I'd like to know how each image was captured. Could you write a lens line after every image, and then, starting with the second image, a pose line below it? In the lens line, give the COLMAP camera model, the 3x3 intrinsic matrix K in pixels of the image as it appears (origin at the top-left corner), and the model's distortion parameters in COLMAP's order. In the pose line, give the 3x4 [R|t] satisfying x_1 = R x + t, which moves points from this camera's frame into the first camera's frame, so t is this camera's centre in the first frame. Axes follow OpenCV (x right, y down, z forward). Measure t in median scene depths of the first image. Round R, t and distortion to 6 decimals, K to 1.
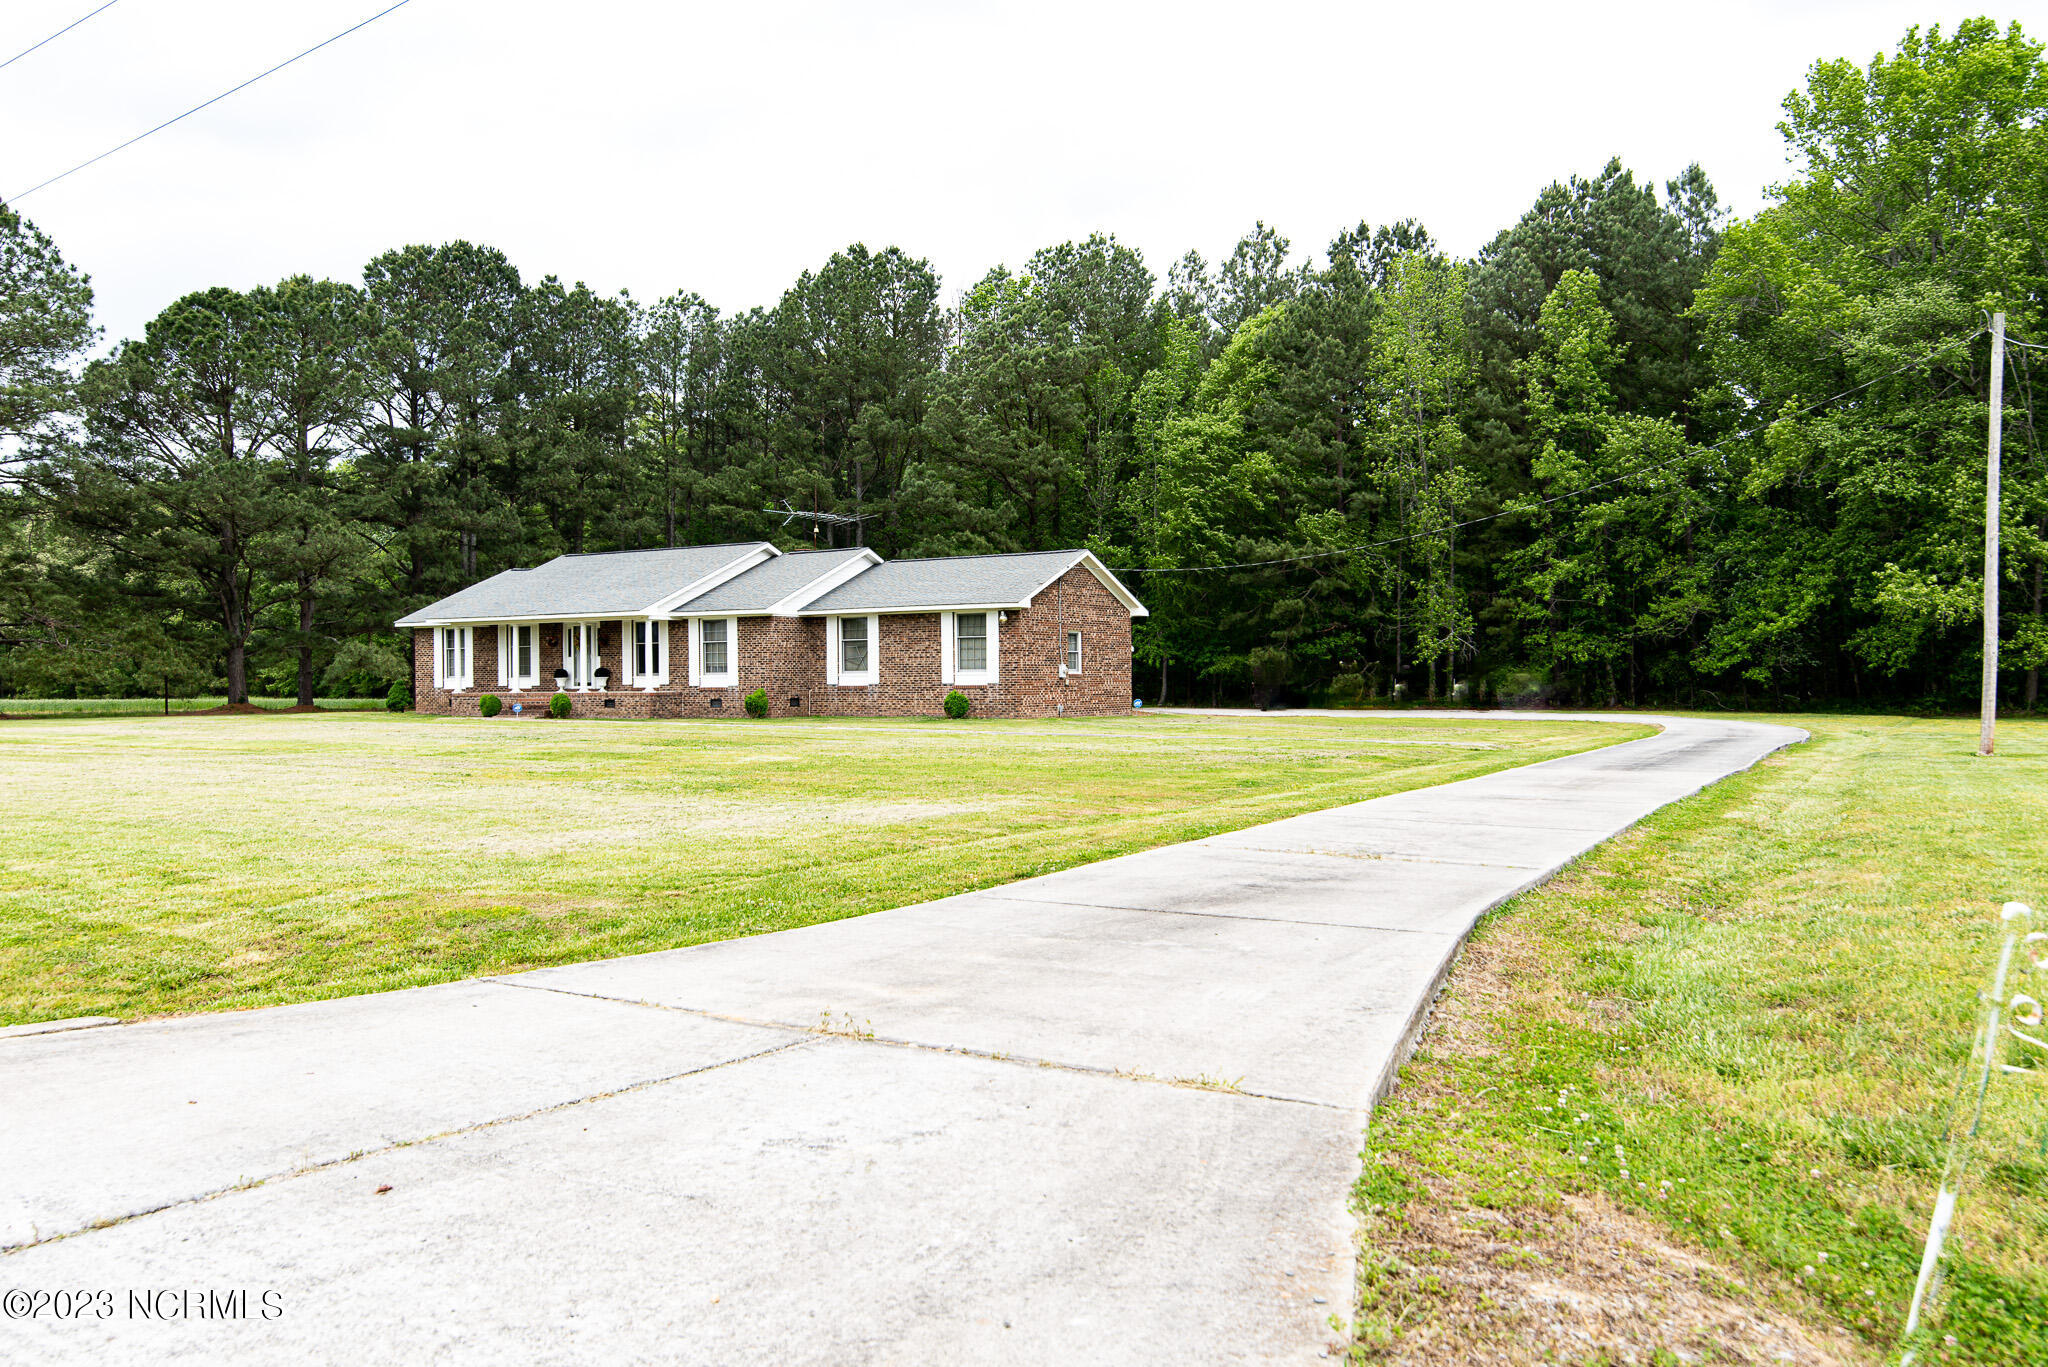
lens RADIAL K [[1598.2, 0, 1024.0], [0, 1598.2, 683.5], [0, 0, 1]] dist [0.003246, 0.000821]
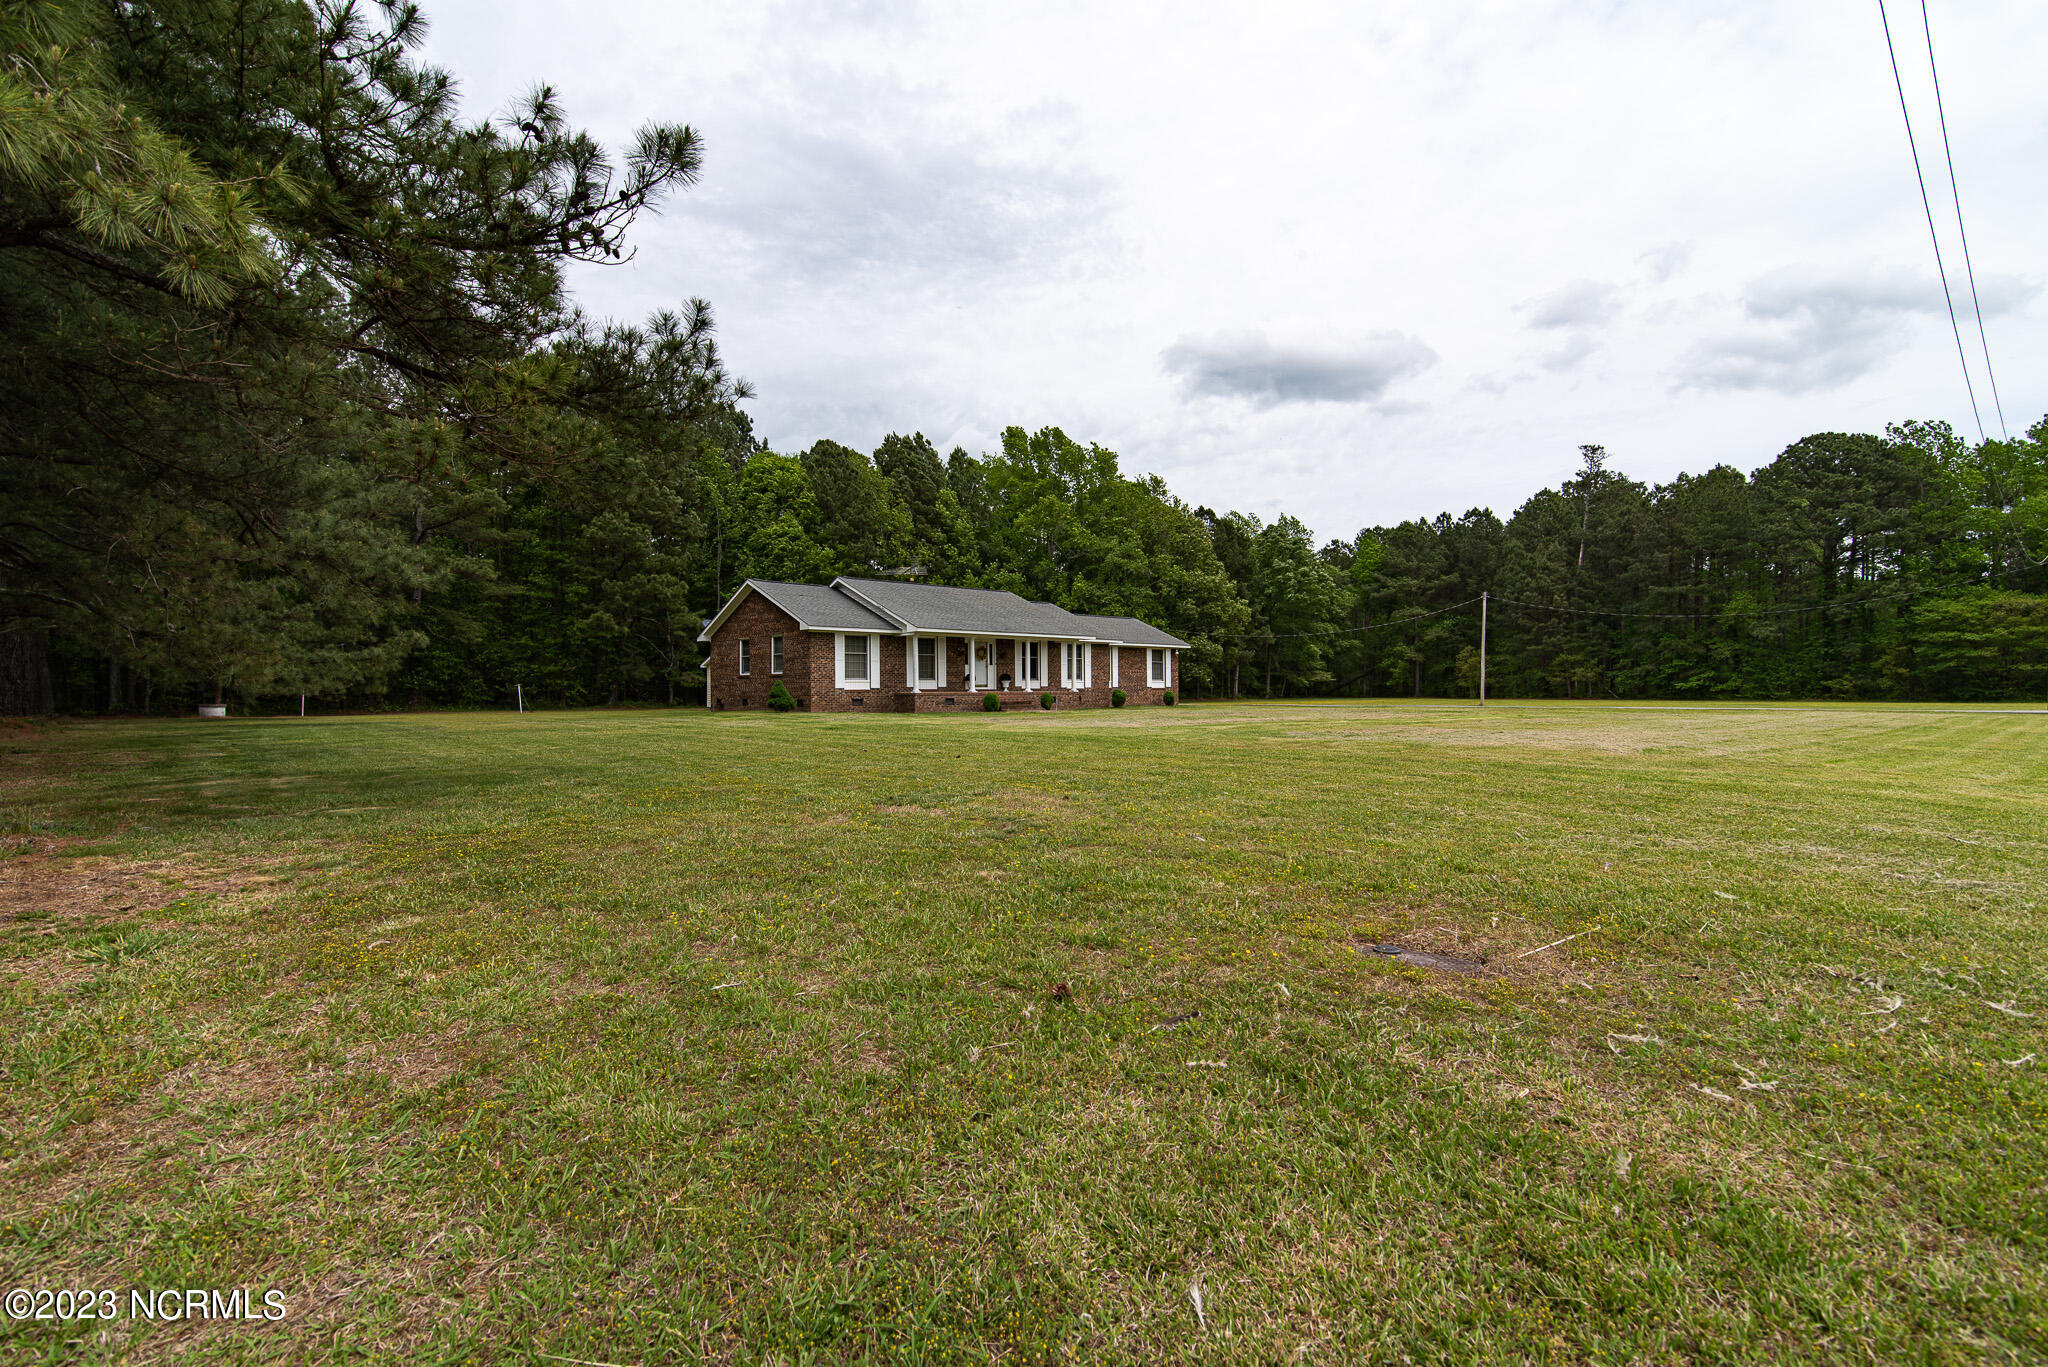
lens RADIAL K [[919.8, 0, 1024.0], [0, 919.8, 683.5], [0, 0, 1]] dist [0.020992, -0.003306]
pose [[0.288254, 0.013069, 0.957465, -1.025604], [-0.001049, 0.999911, -0.013333, 0.008561], [-0.957554, 0.002839, 0.288242, 0.797675]]
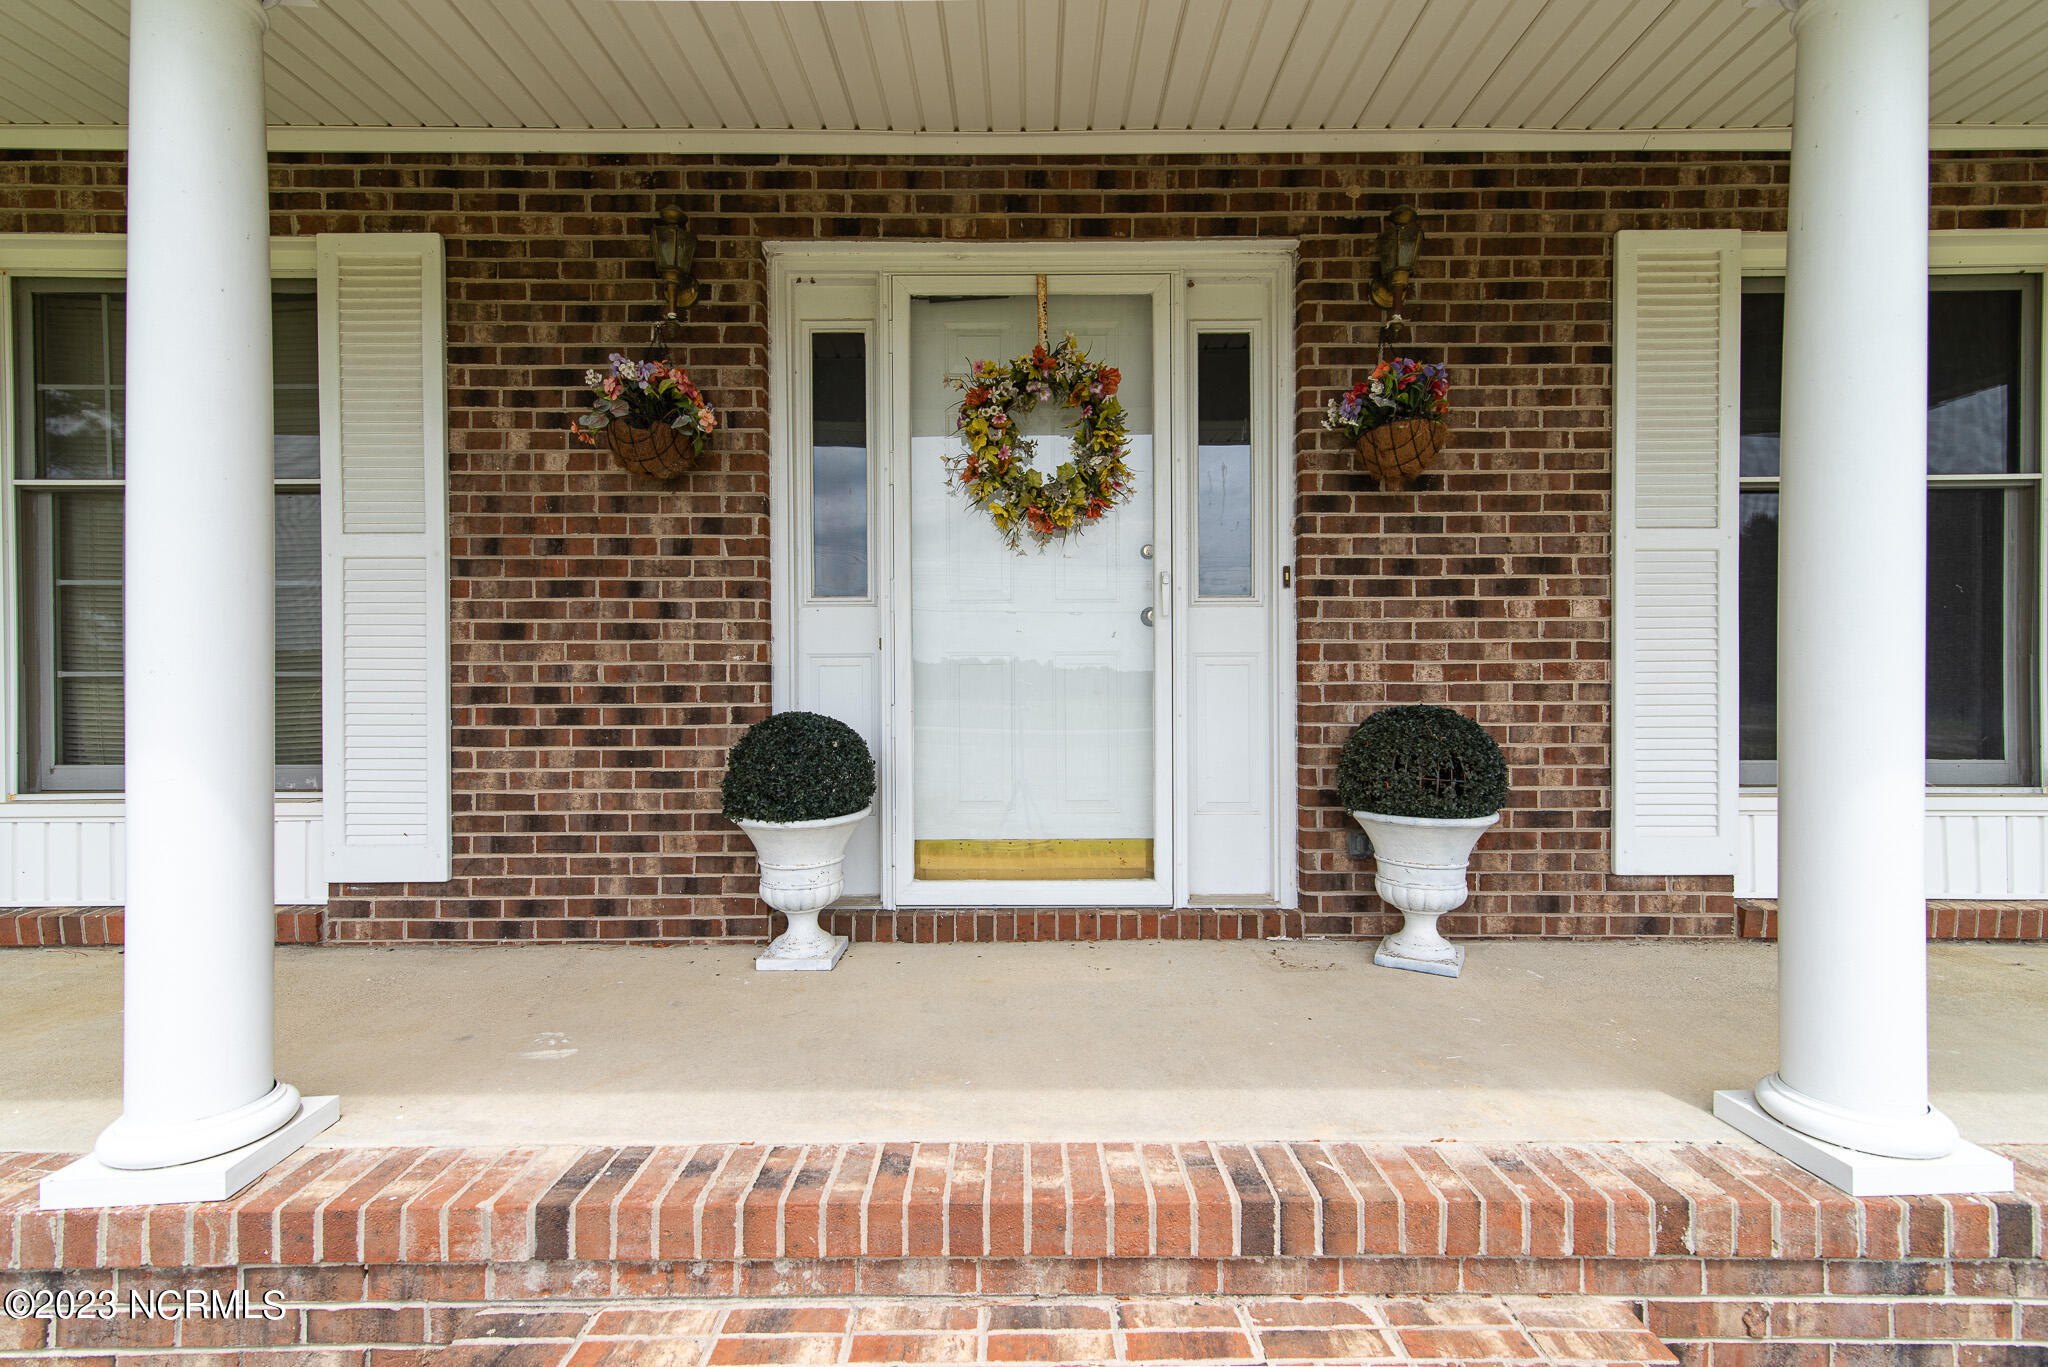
lens RADIAL K [[919.8, 0, 1024.0], [0, 919.8, 683.5], [0, 0, 1]] dist [0.020992, -0.003306]
pose [[0.856728, 0.004832, 0.515746, -0.324913], [-0.004532, 0.999988, -0.001841, -0.011717], [-0.515748, -0.000760, 0.856740, 1.004008]]
